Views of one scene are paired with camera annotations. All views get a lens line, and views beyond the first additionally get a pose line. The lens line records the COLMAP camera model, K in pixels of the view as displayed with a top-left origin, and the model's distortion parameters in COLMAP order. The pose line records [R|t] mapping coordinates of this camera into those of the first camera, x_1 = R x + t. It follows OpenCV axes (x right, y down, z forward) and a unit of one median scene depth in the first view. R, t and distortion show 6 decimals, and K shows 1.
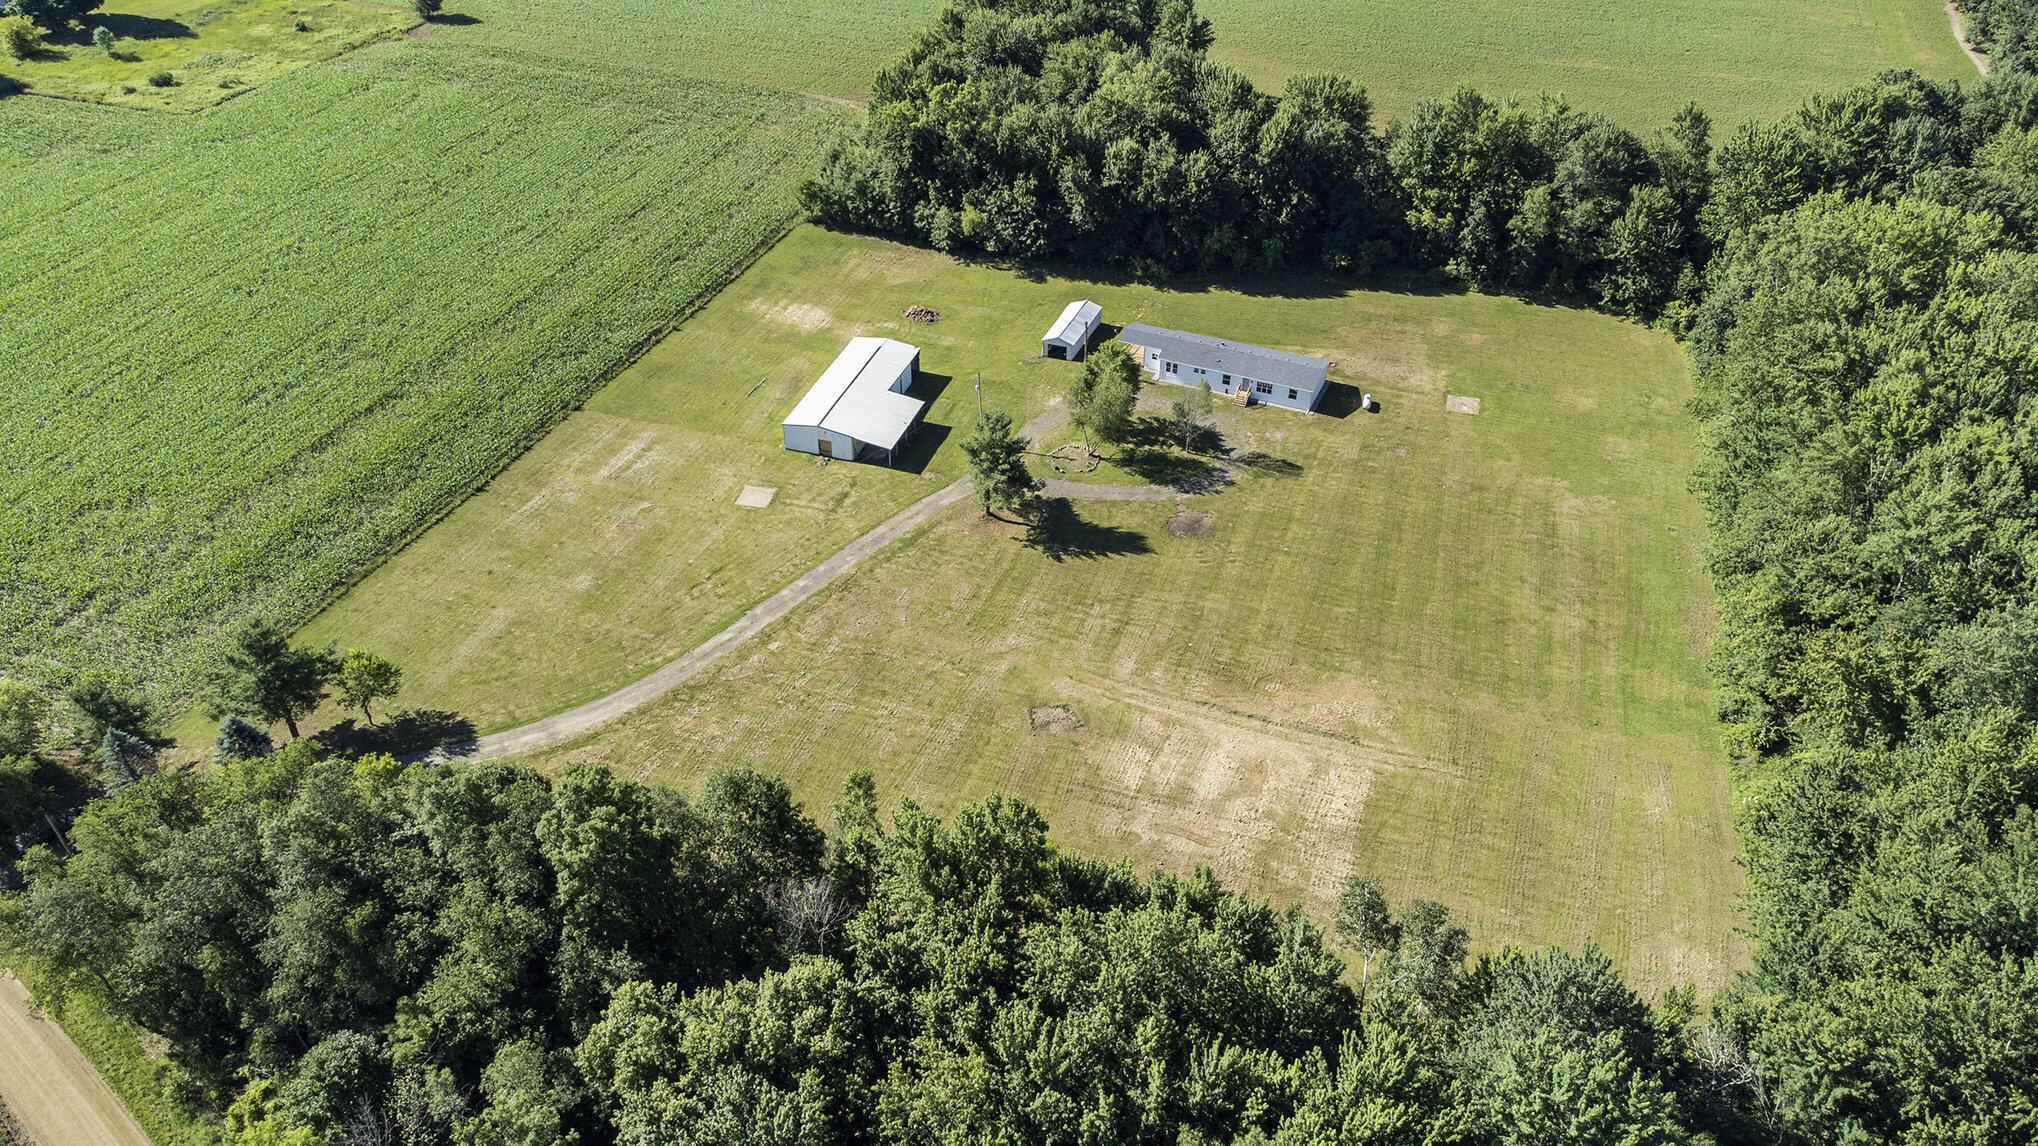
lens RADIAL K [[1510.9, 0, 1019.0], [0, 1510.9, 573.0], [0, 0, 1]] dist [0.010195, 0.067711]
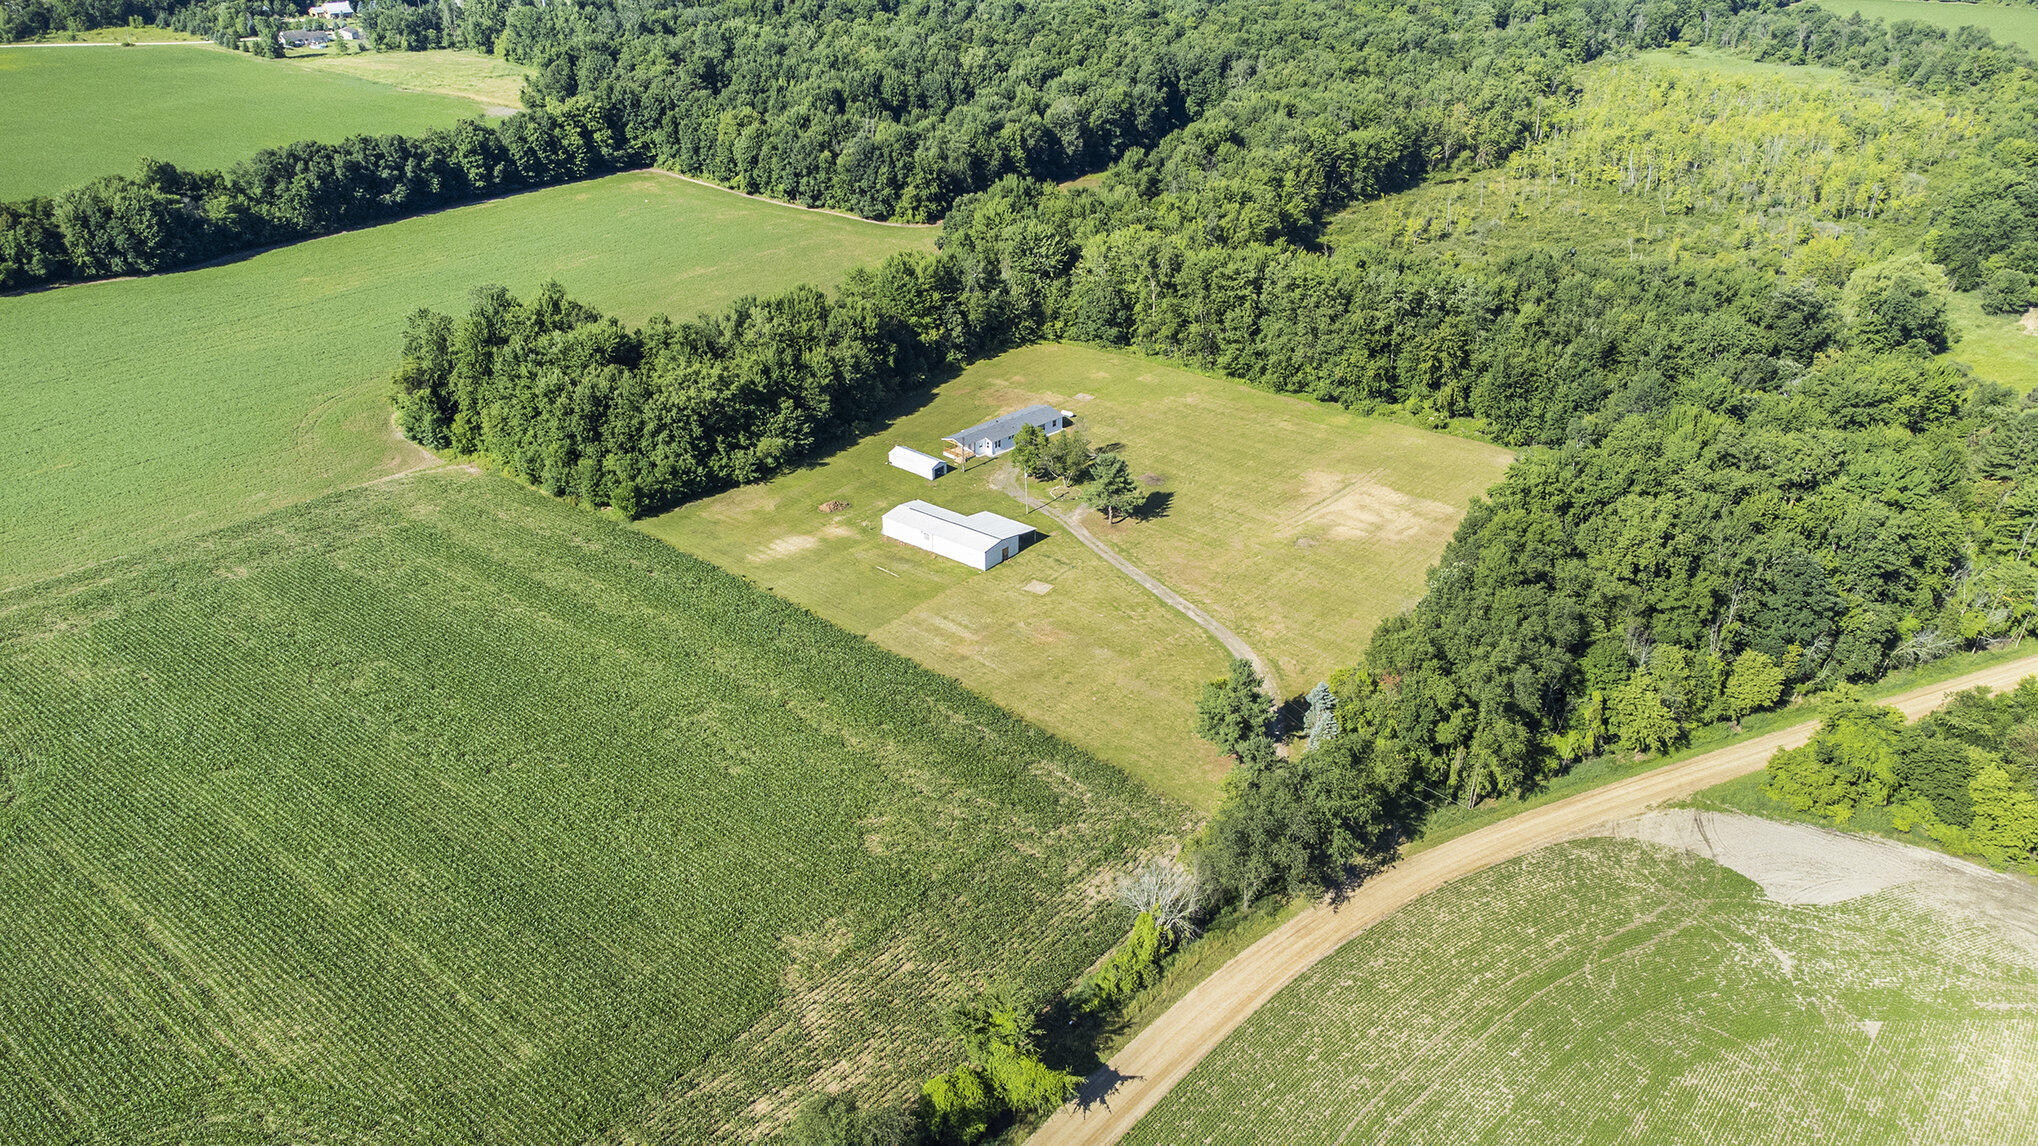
lens RADIAL K [[1510.9, 0, 1019.0], [0, 1510.9, 573.0], [0, 0, 1]] dist [0.010195, 0.067711]
pose [[0.373814, -0.430415, 0.821588, -1.190221], [0.564889, 0.808217, 0.166391, -0.269564], [-0.735638, 0.401907, 0.545259, 0.204433]]
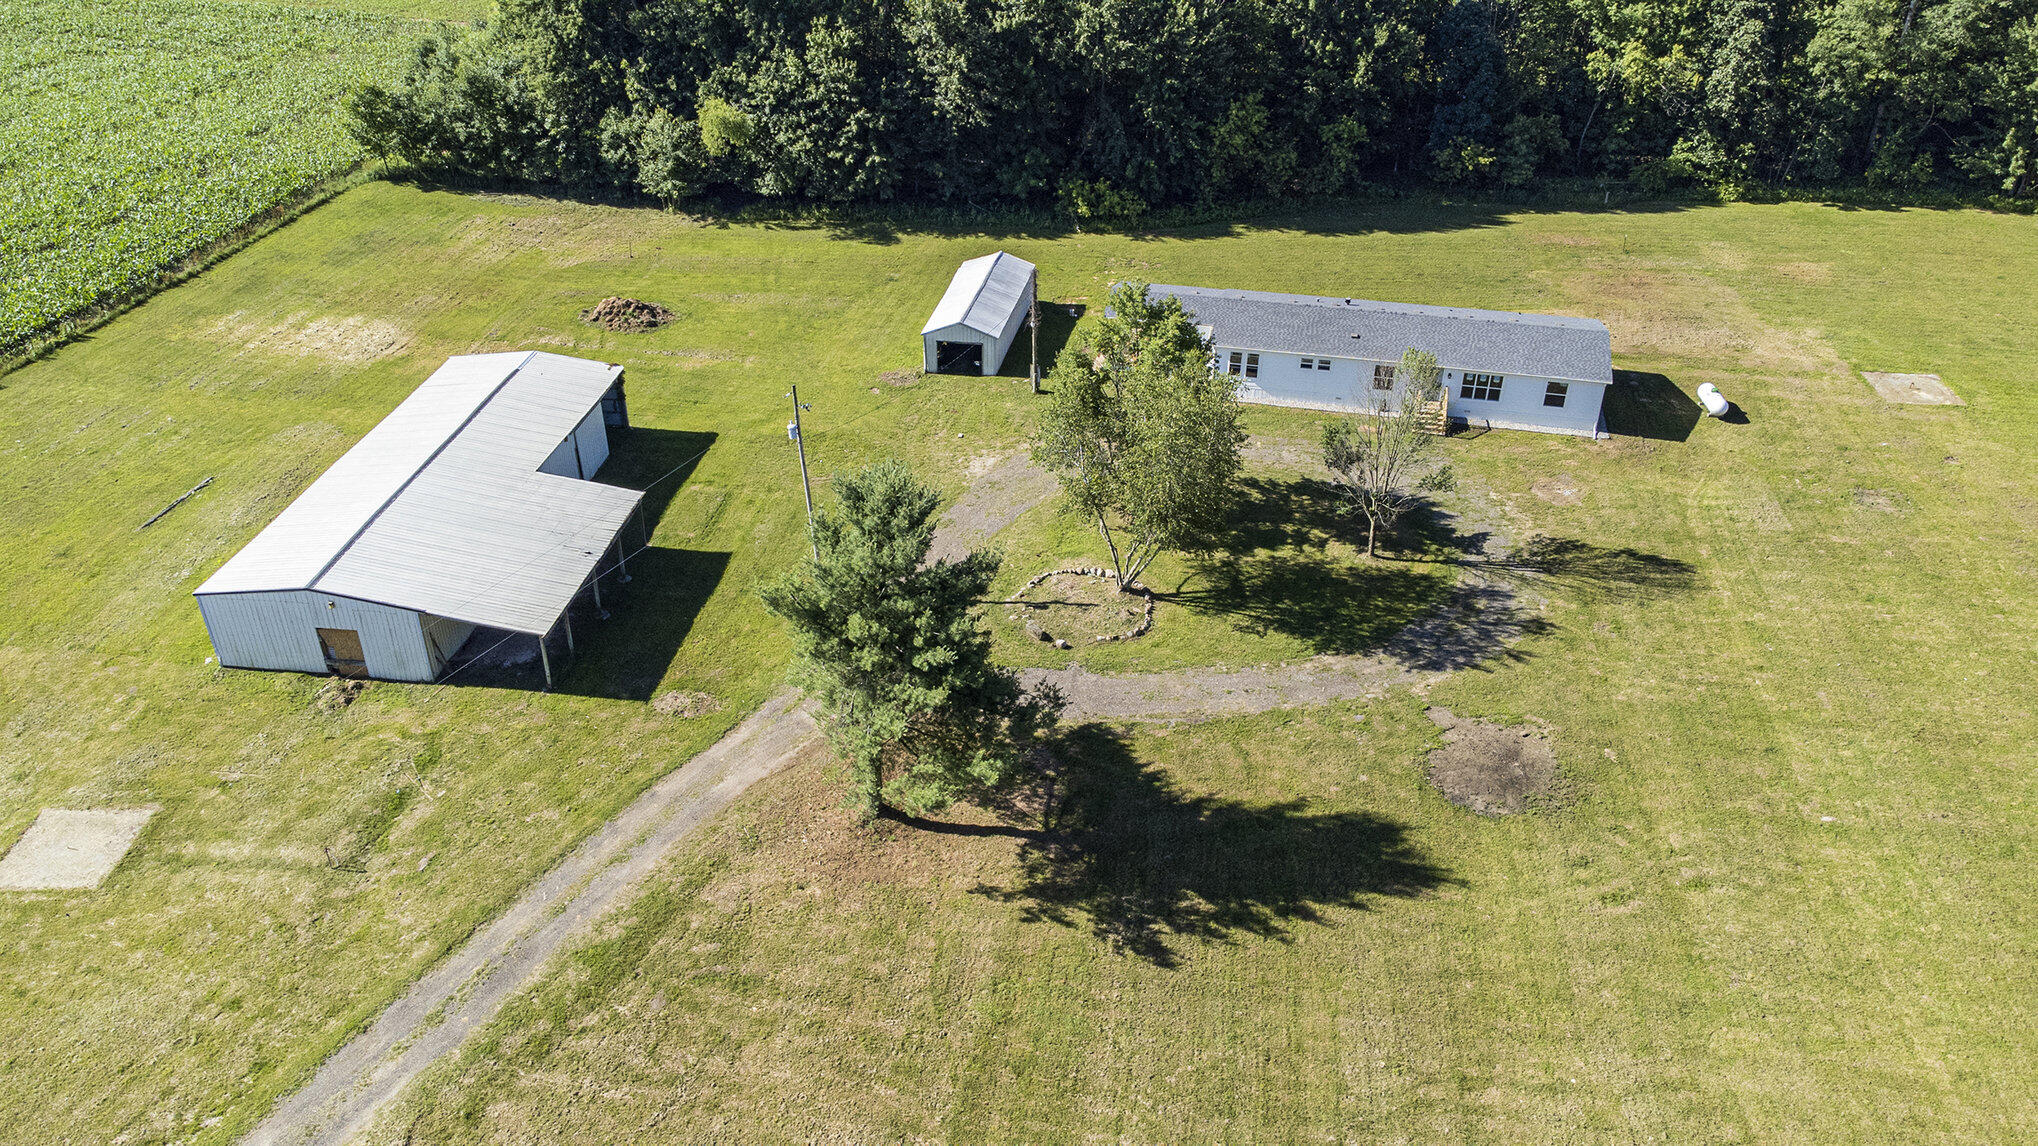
lens RADIAL K [[1510.9, 0, 1019.0], [0, 1510.9, 573.0], [0, 0, 1]] dist [0.010195, 0.067711]
pose [[0.982967, -0.101405, 0.153275, -0.030082], [0.115040, 0.989899, -0.082856, -0.051085], [-0.143325, 0.099077, 0.984704, 0.600911]]
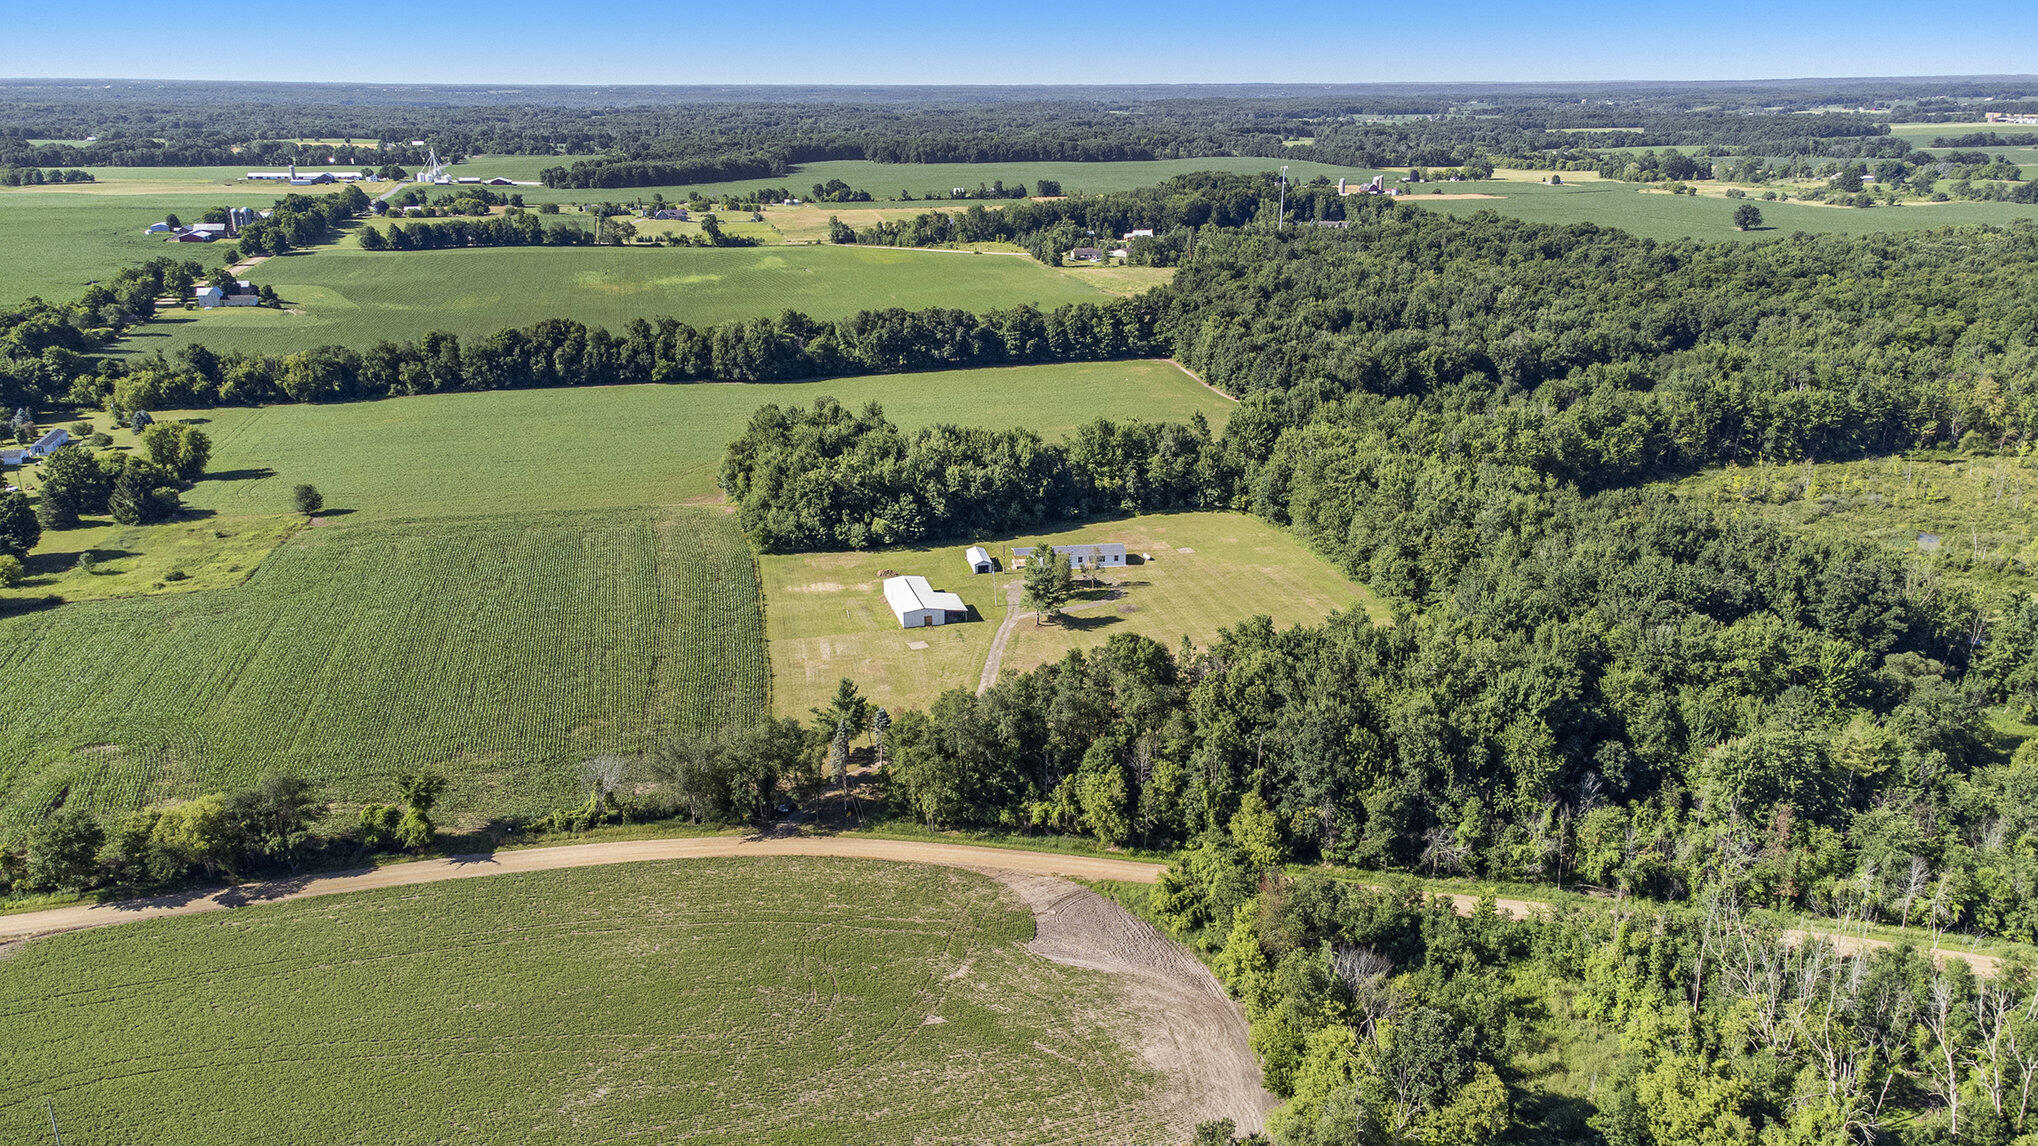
lens RADIAL K [[1510.9, 0, 1019.0], [0, 1510.9, 573.0], [0, 0, 1]] dist [0.010195, 0.067711]
pose [[0.847009, -0.176515, 0.501416, -0.843040], [0.330256, 0.913869, -0.236167, 0.294414], [-0.416541, 0.365631, 0.832351, -0.494851]]
